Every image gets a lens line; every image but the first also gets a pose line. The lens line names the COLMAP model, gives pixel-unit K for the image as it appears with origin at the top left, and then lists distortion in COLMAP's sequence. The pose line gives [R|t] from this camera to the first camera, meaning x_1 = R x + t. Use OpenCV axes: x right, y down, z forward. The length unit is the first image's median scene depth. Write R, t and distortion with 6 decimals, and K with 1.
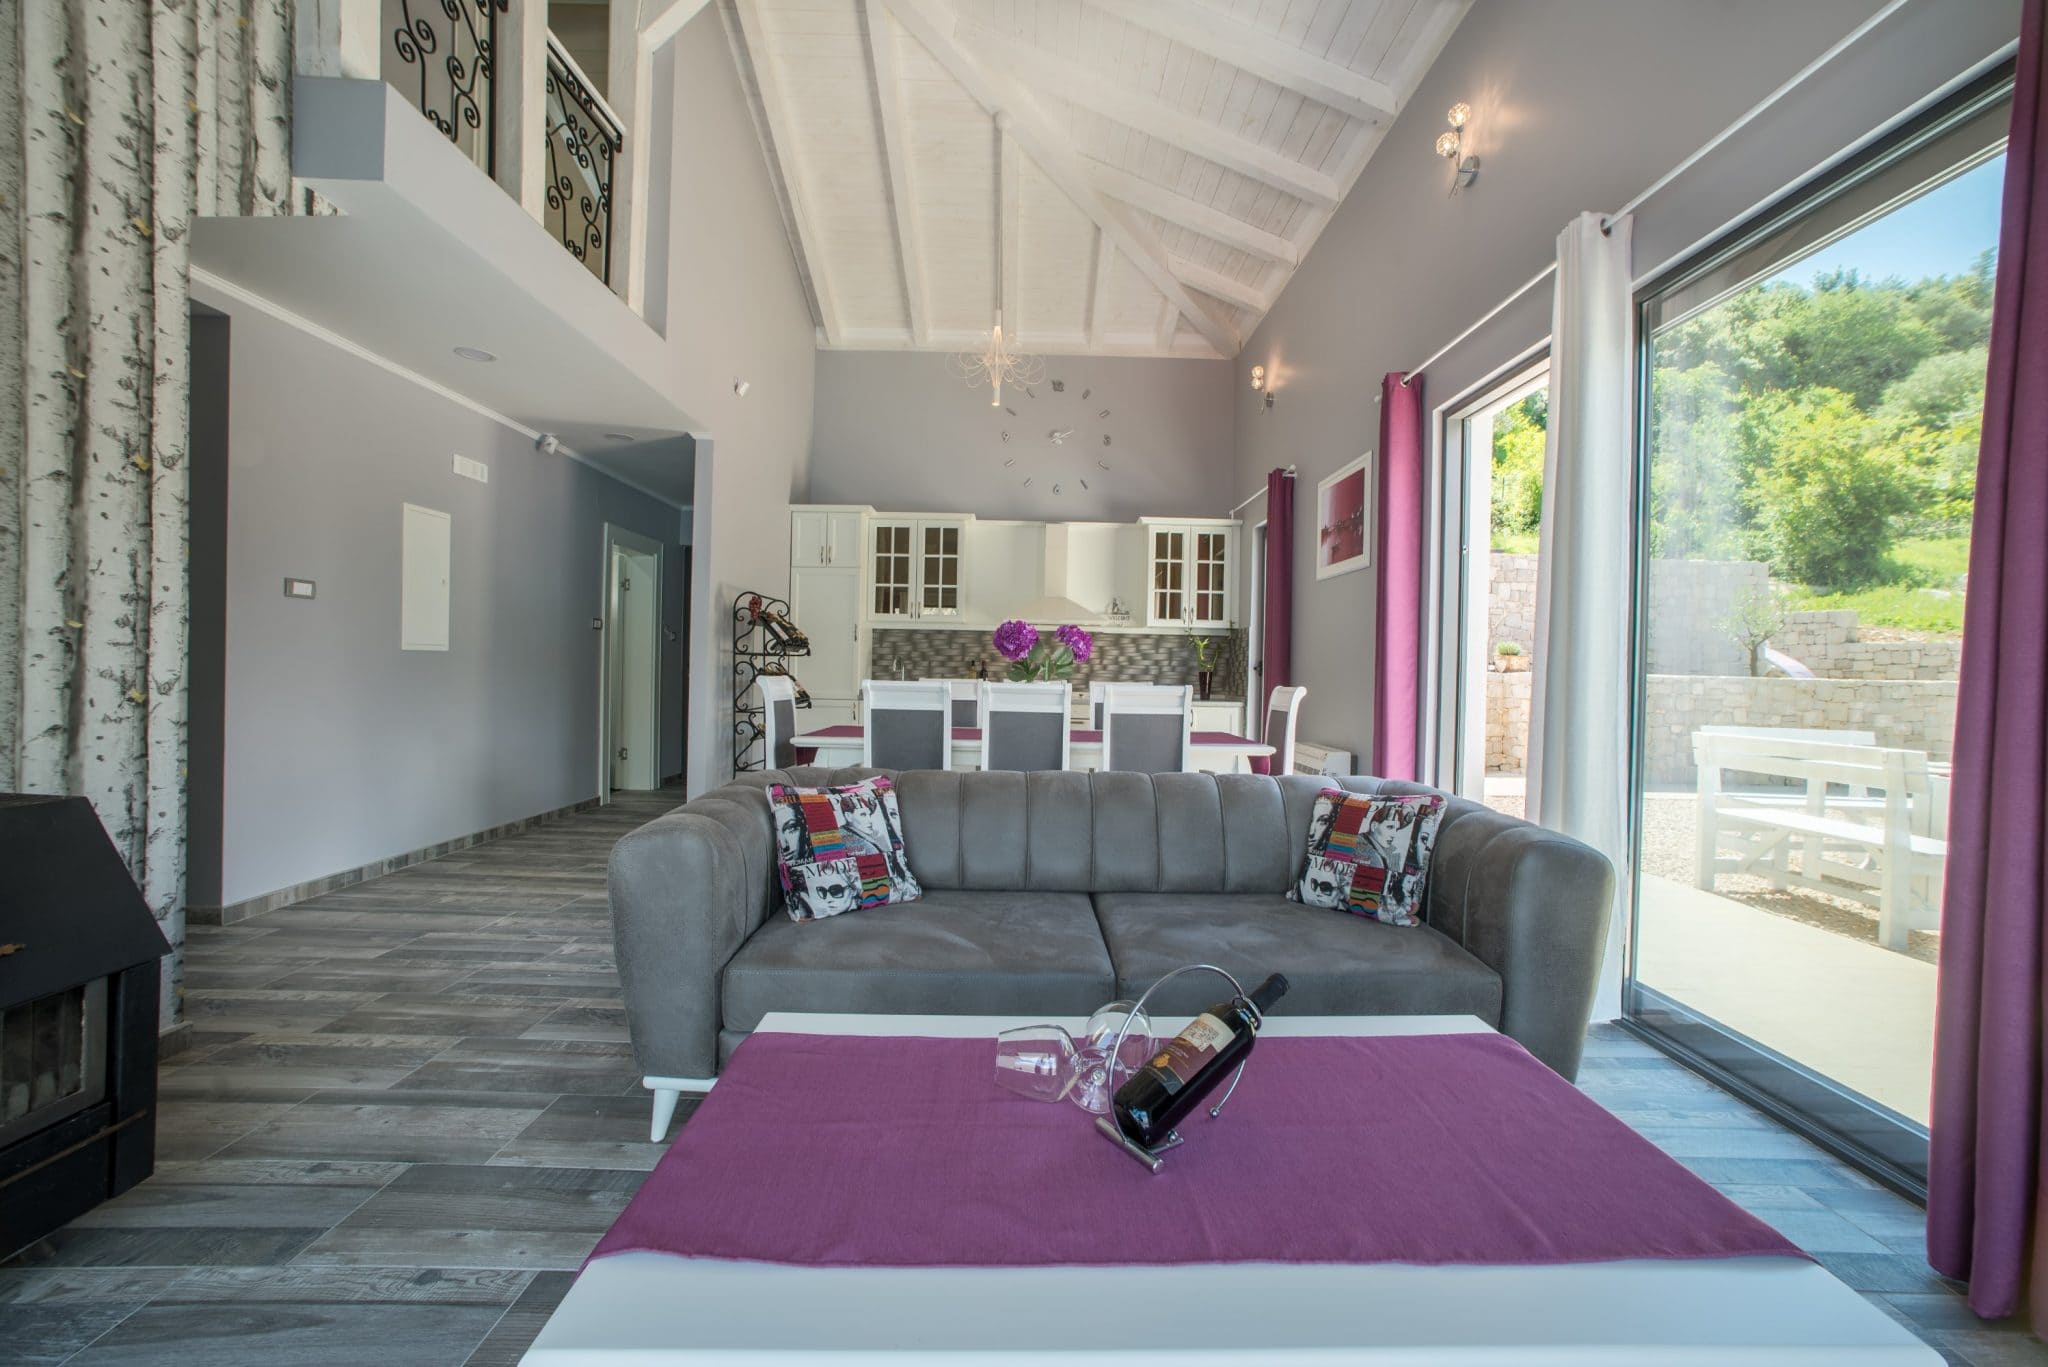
lens RADIAL K [[828.7, 0, 1032.9], [0, 828.7, 677.7], [0, 0, 1]] dist [-0.047609, 0.023732]
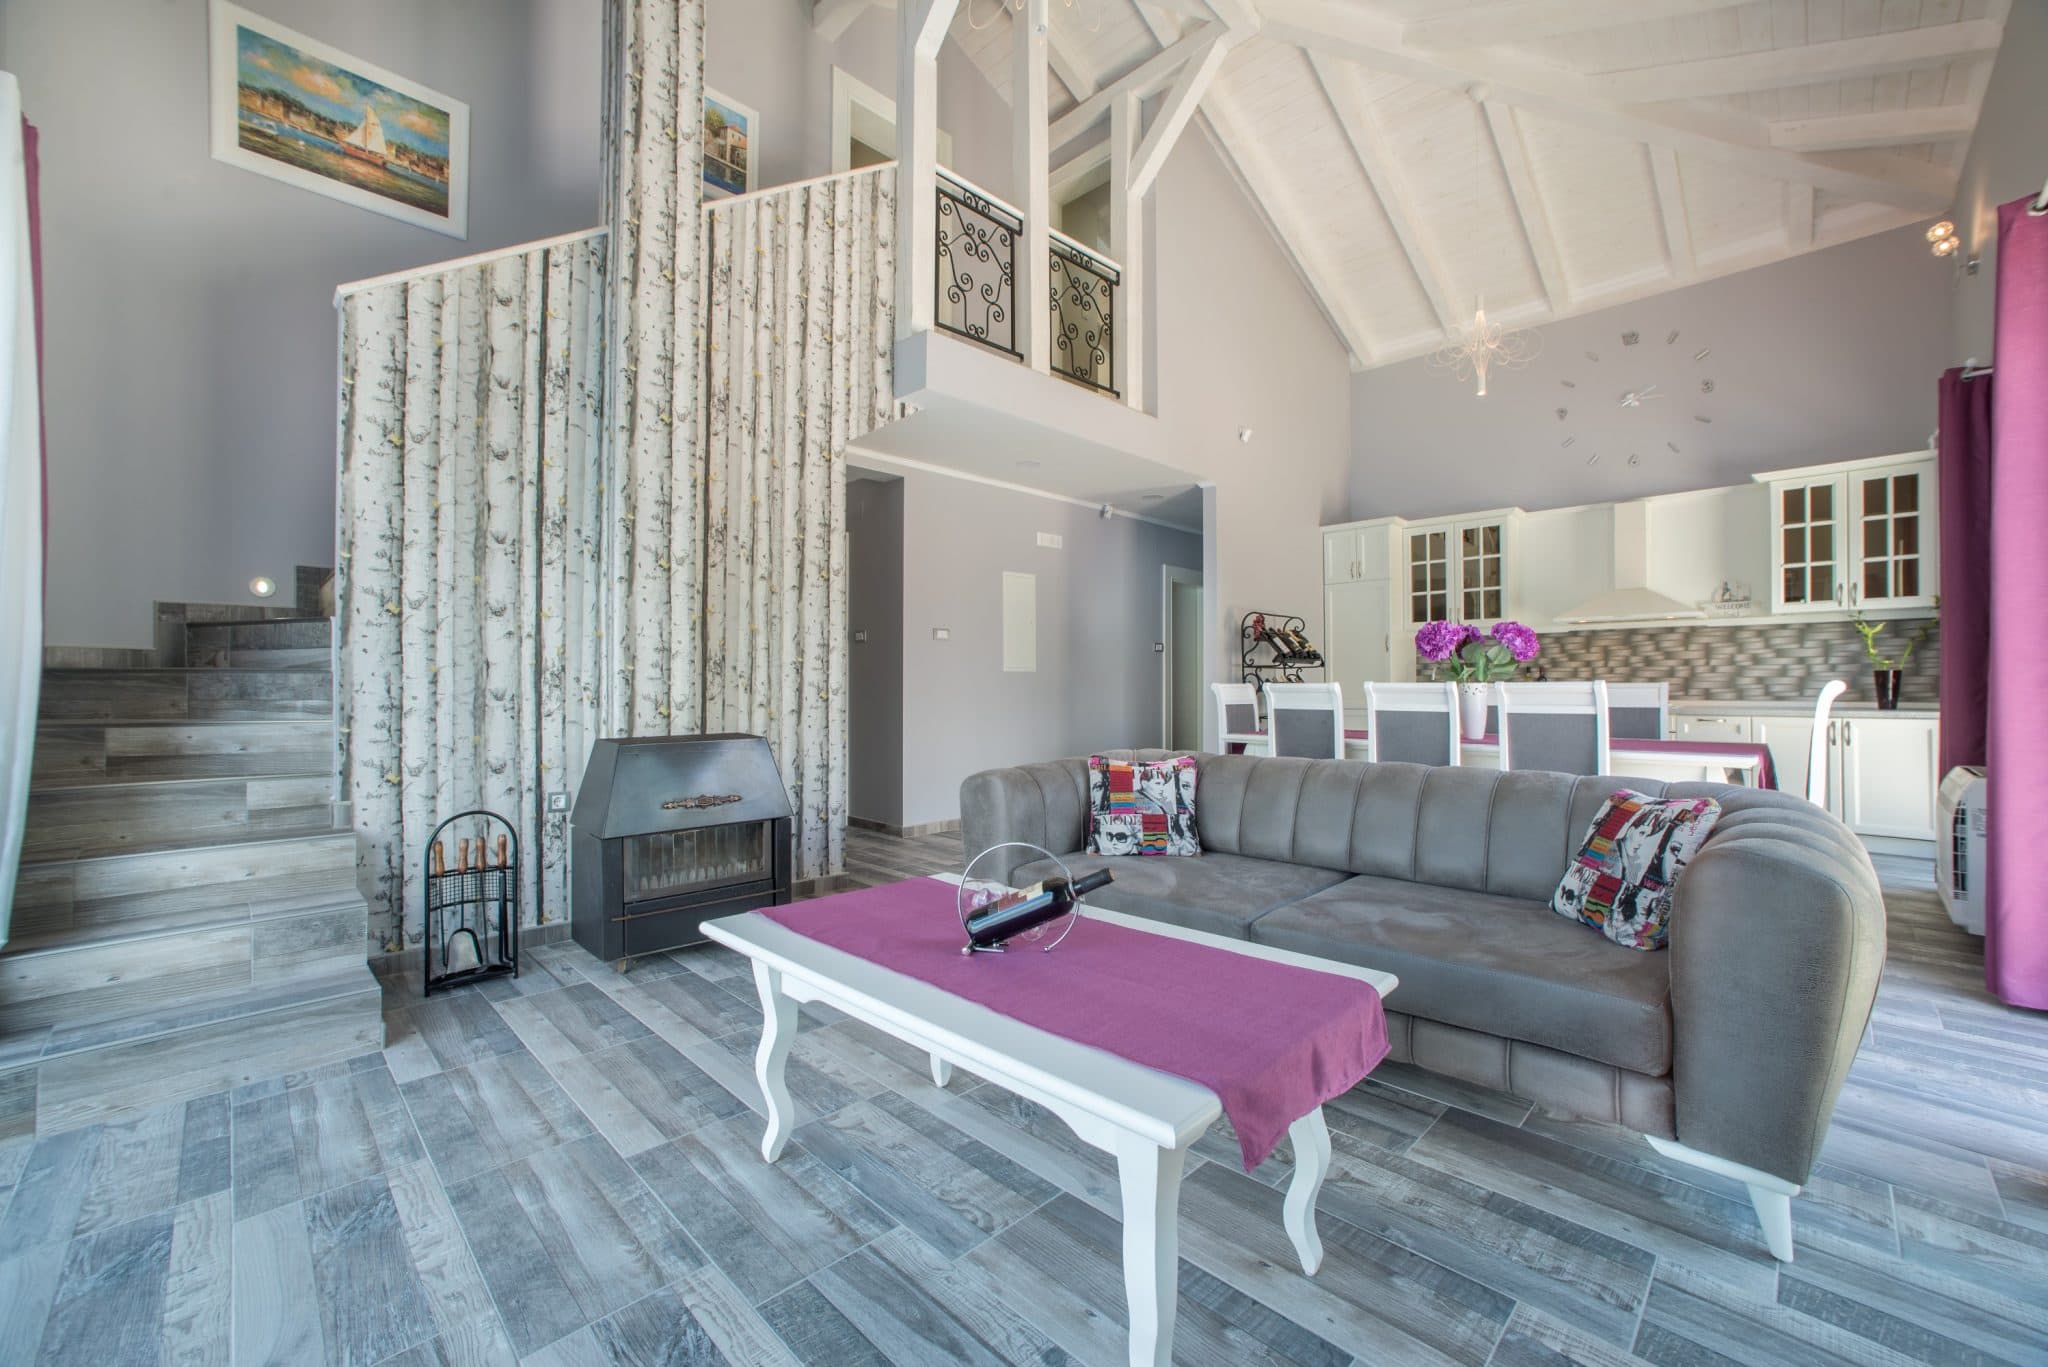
lens RADIAL K [[822.4, 0, 1037.2], [0, 822.4, 674.6], [0, 0, 1]] dist [-0.046662, 0.023317]
pose [[0.712483, -0.030293, -0.701036, 0.230762], [0.010521, 0.999417, -0.032493, 0.015388], [0.701611, 0.015775, 0.712386, -0.013820]]
